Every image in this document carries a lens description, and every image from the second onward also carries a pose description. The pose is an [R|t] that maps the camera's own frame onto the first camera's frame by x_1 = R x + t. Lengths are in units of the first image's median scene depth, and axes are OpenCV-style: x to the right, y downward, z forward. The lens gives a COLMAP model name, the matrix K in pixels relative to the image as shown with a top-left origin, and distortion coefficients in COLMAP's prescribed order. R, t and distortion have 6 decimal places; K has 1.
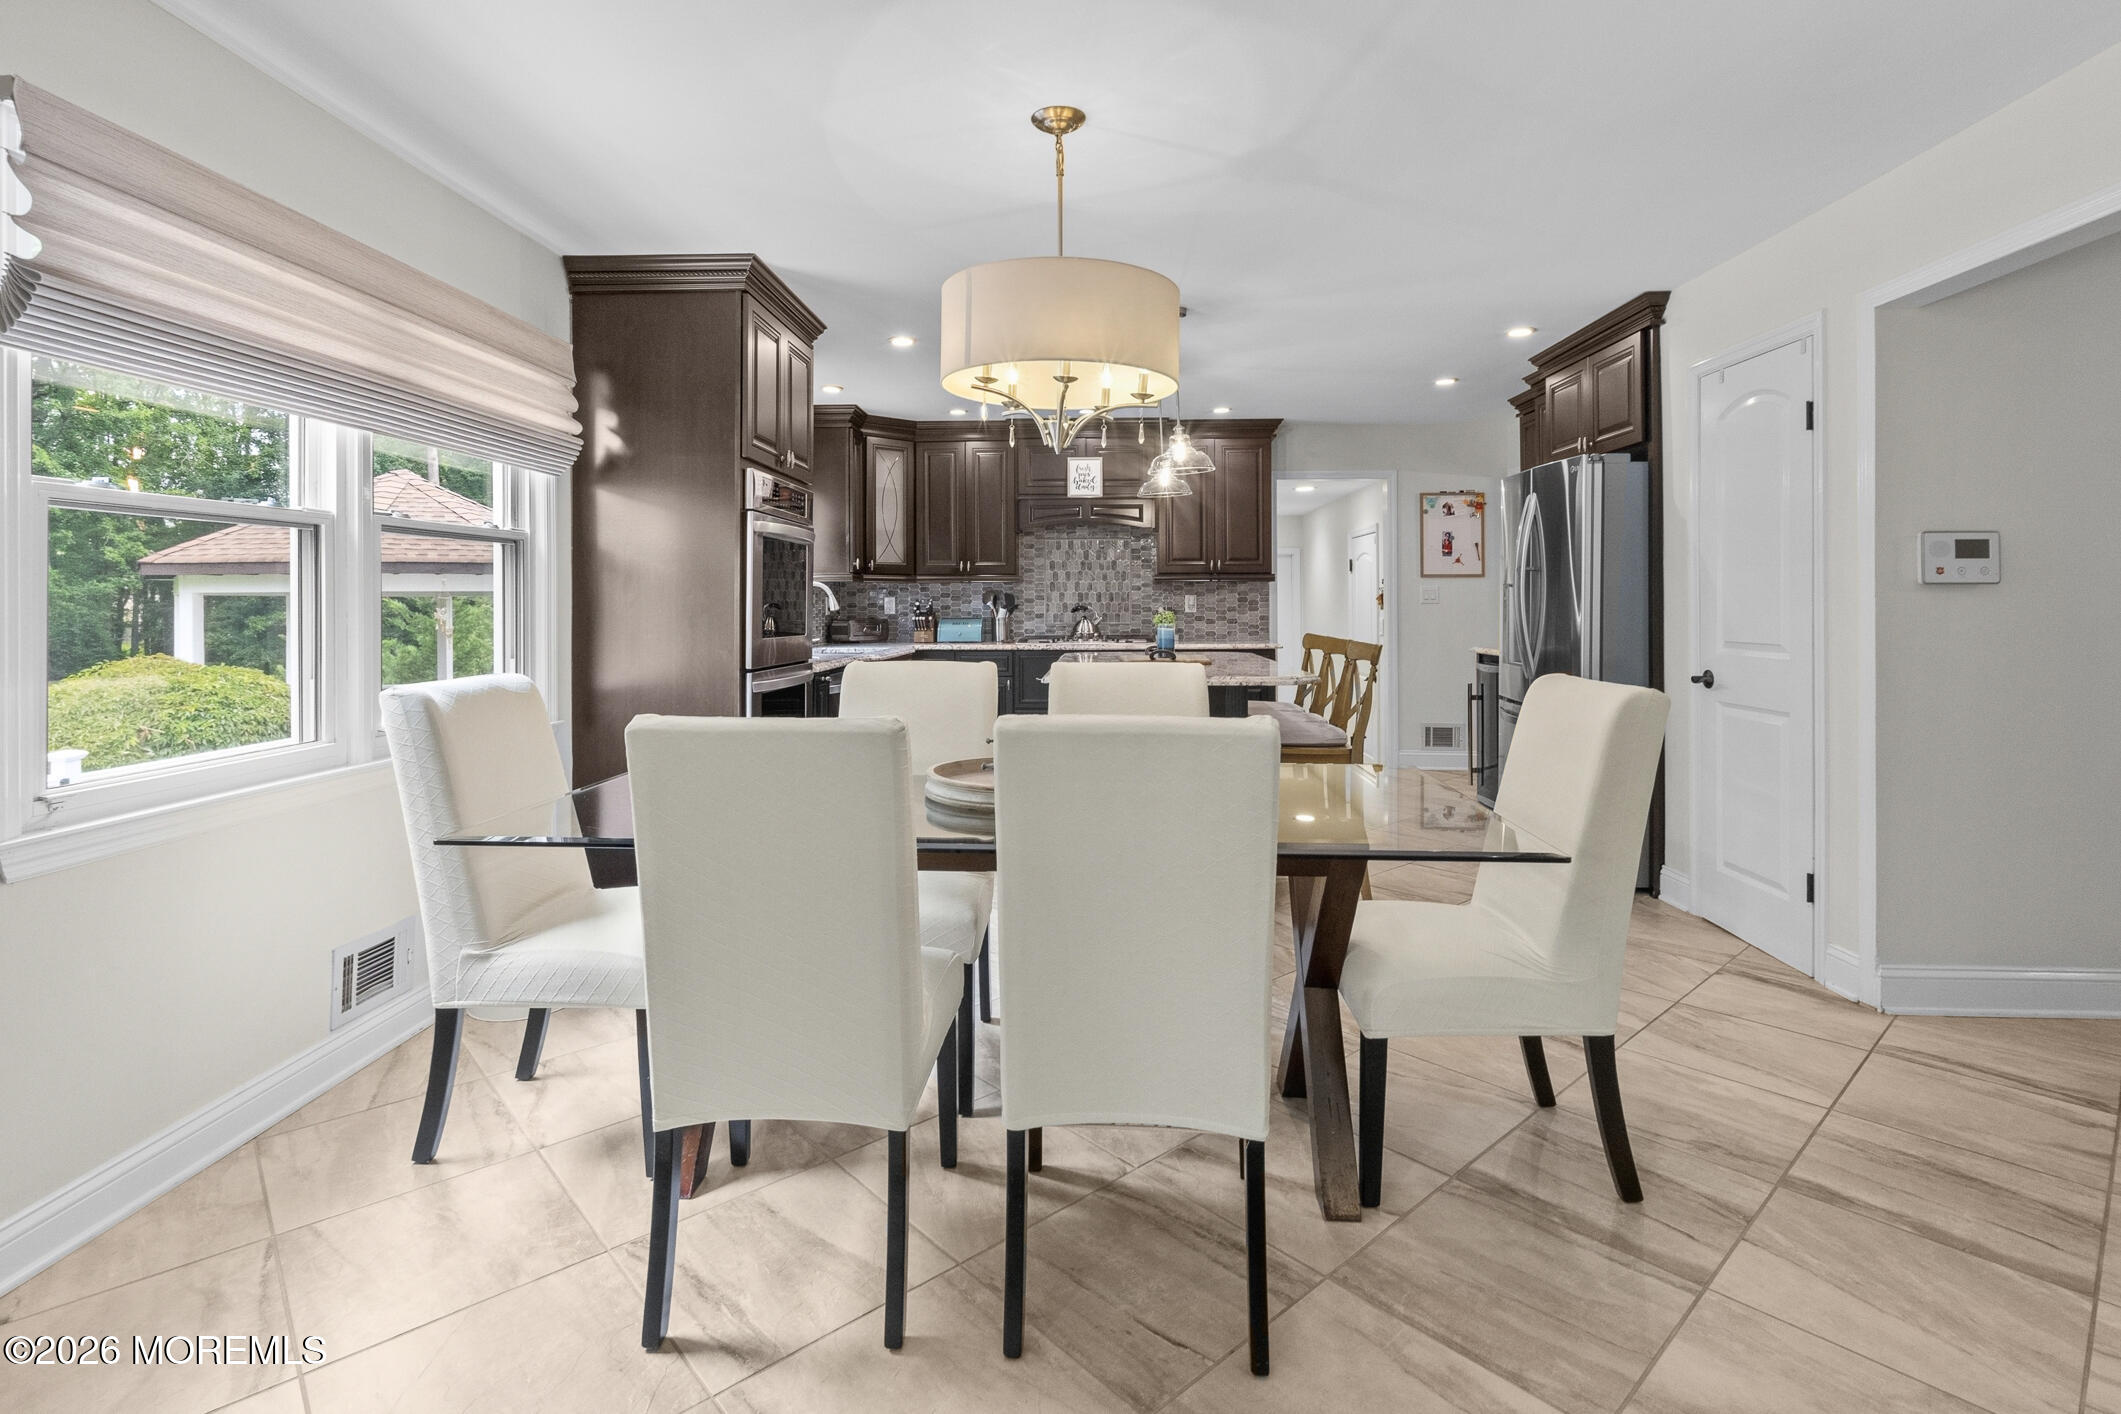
lens RADIAL K [[999.1, 0, 1040.4], [0, 999.1, 569.9], [0, 0, 1]] dist [-0.003805, -0.000076]
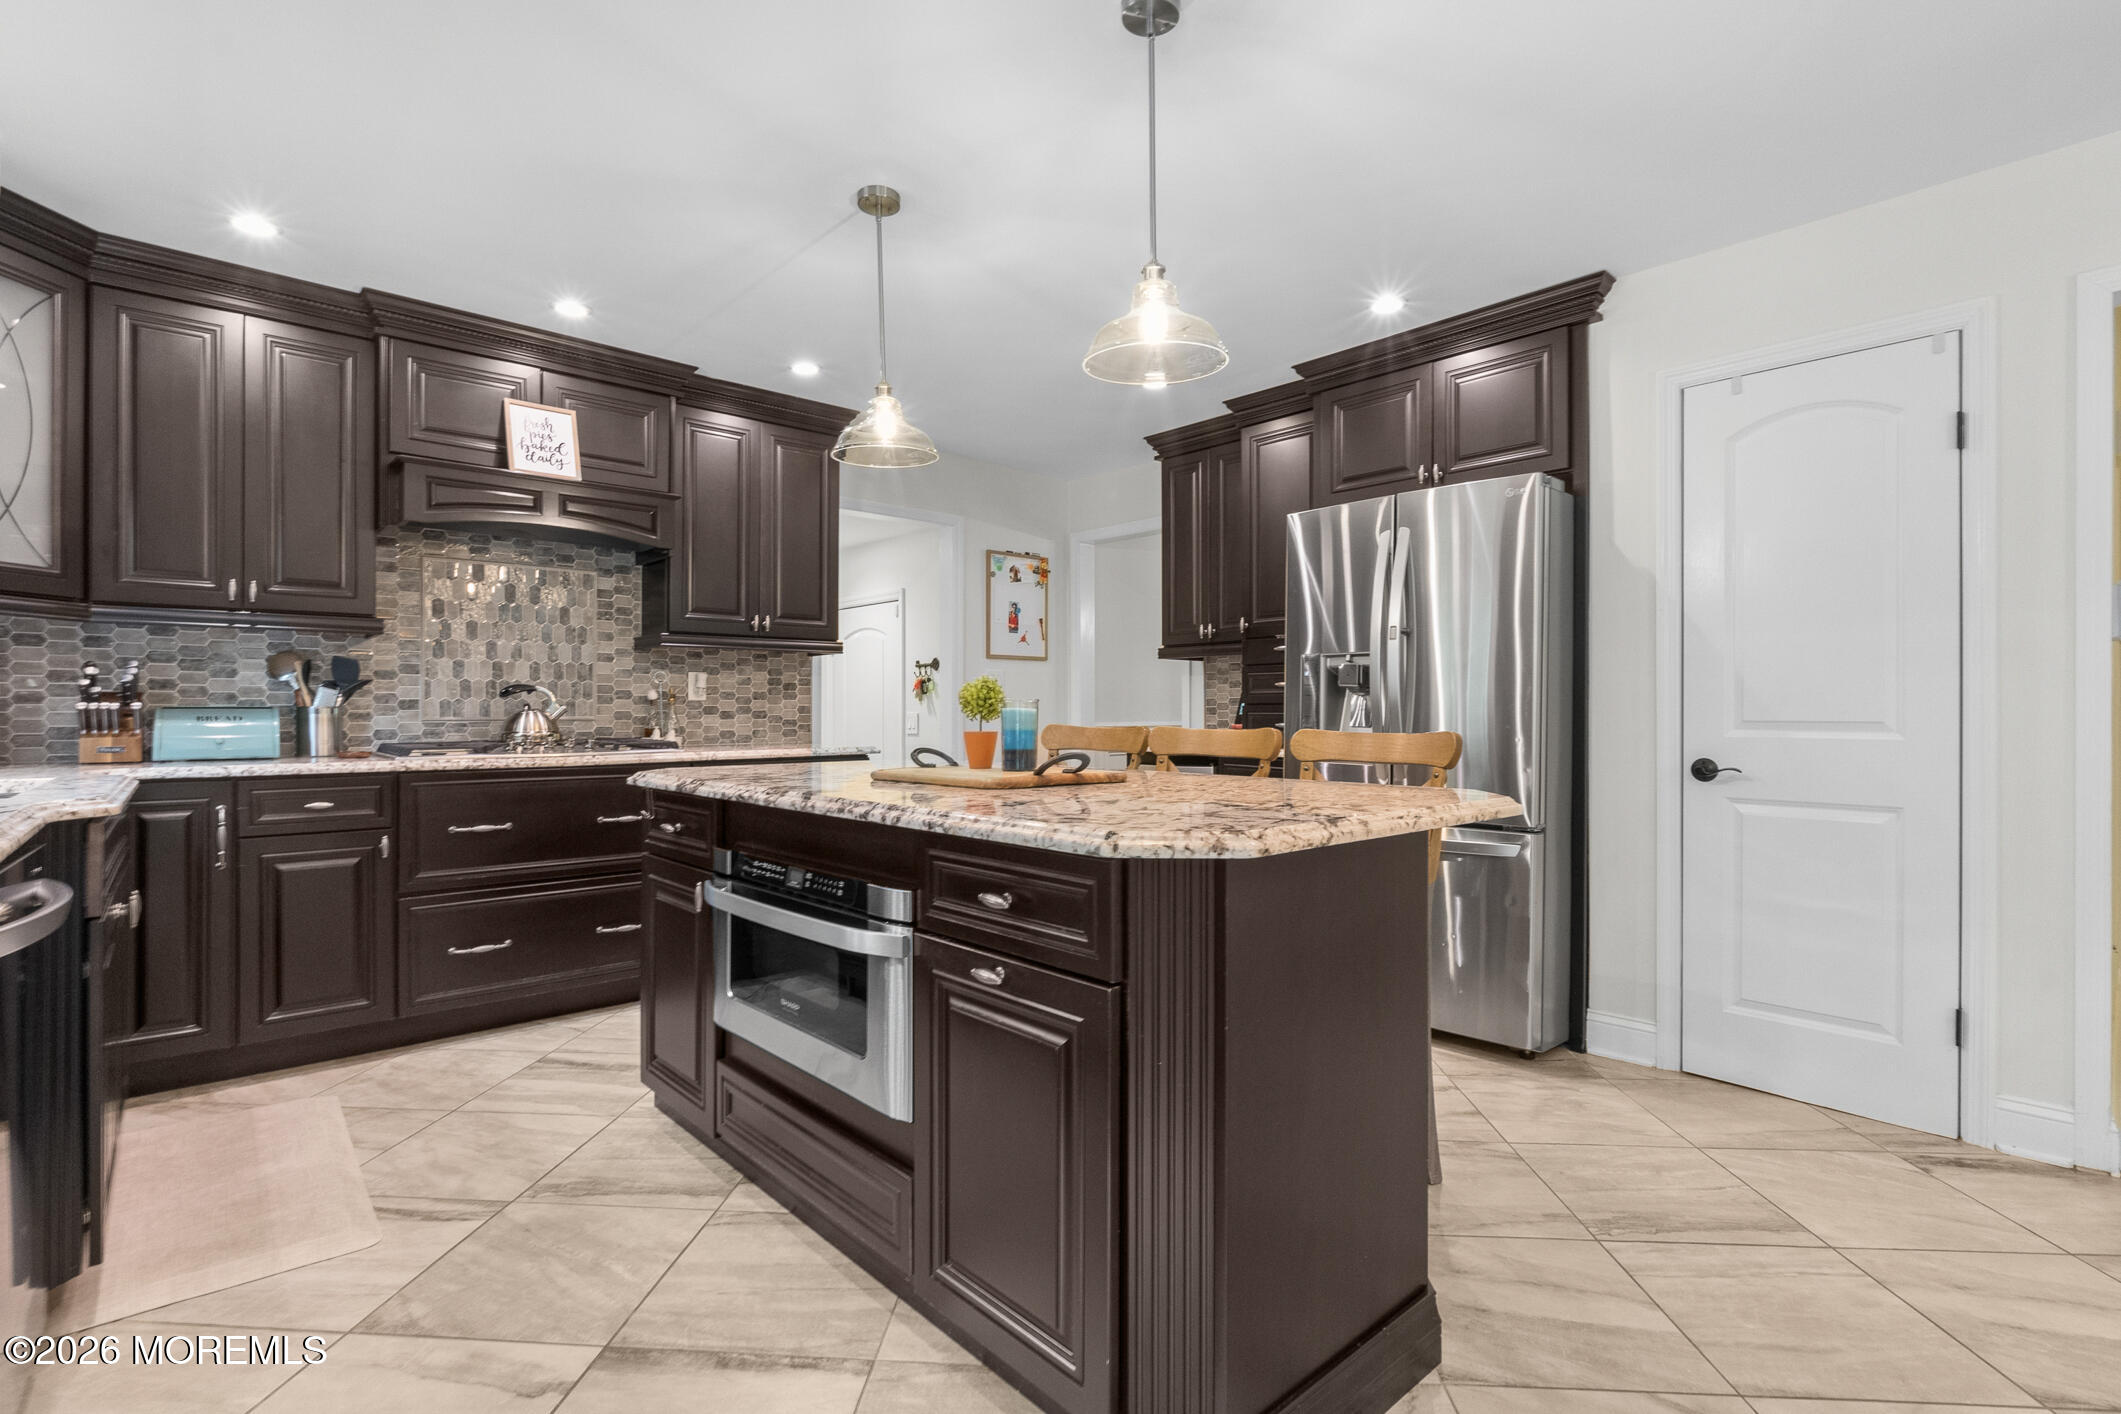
lens RADIAL K [[999.1, 0, 1062.6], [0, 999.1, 702.1], [0, 0, 1]] dist [-0.003805, -0.000076]
pose [[0.702529, 0.009167, 0.711596, -0.131973], [-0.023194, 0.999681, 0.010019, 0.032690], [-0.711277, -0.023543, 0.702517, 0.410080]]
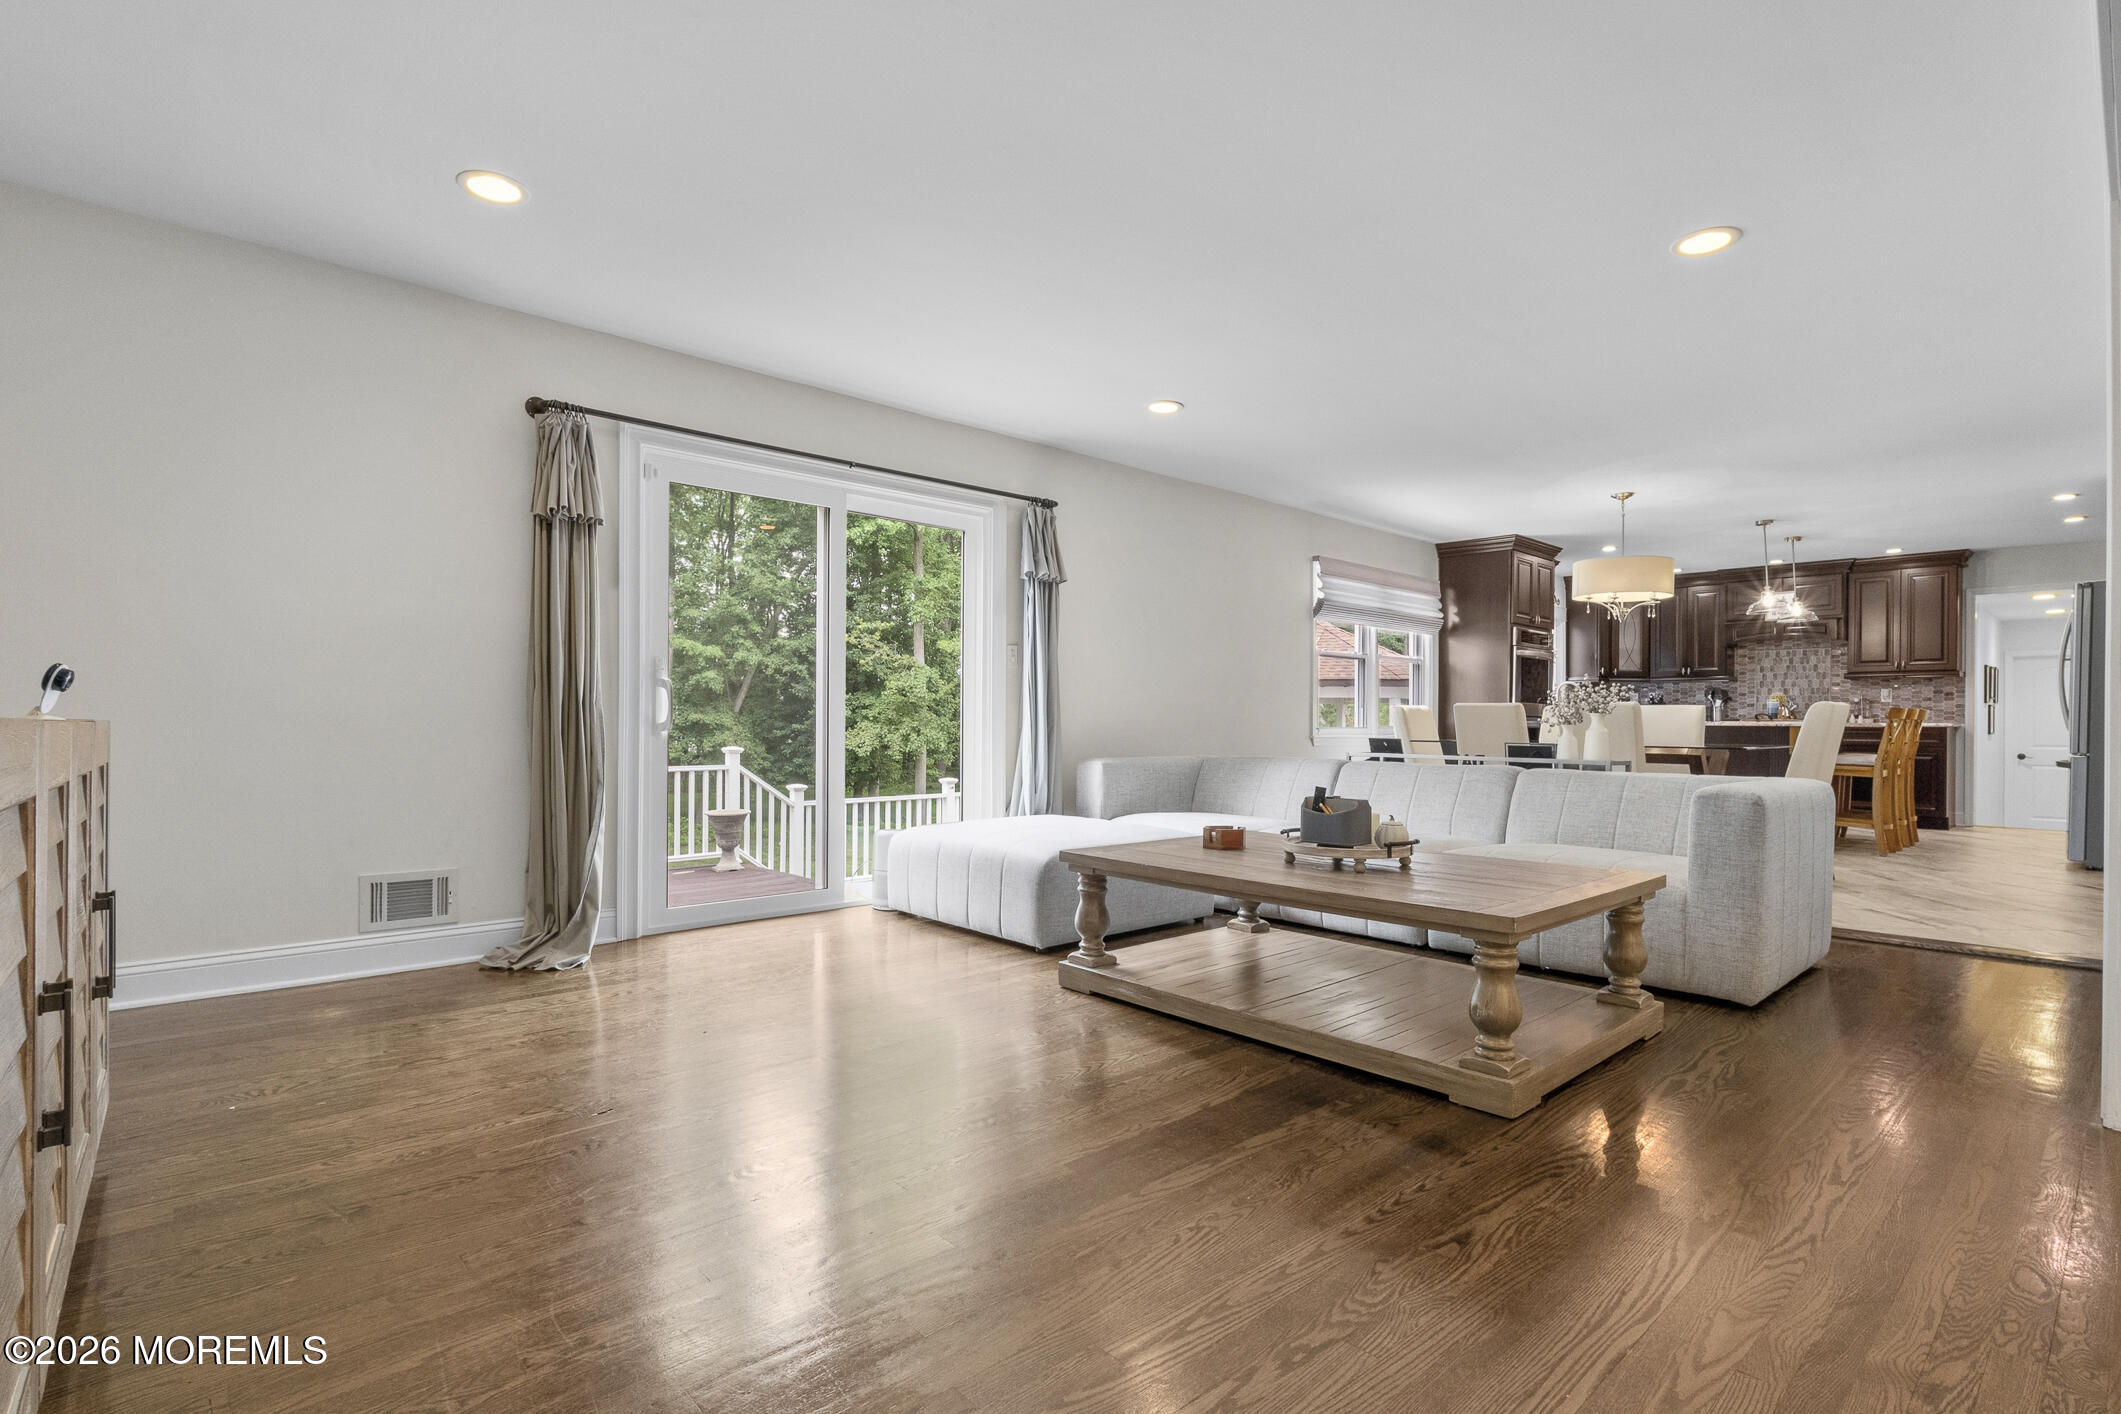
lens RADIAL K [[999.1, 0, 1064.5], [0, 999.1, 724.3], [0, 0, 1]] dist [-0.003805, -0.000076]
pose [[0.720071, 0.008376, -0.693849, 0.284791], [0.013163, 0.999582, 0.025727, 0.024667], [0.693775, -0.027658, 0.719660, -0.704850]]
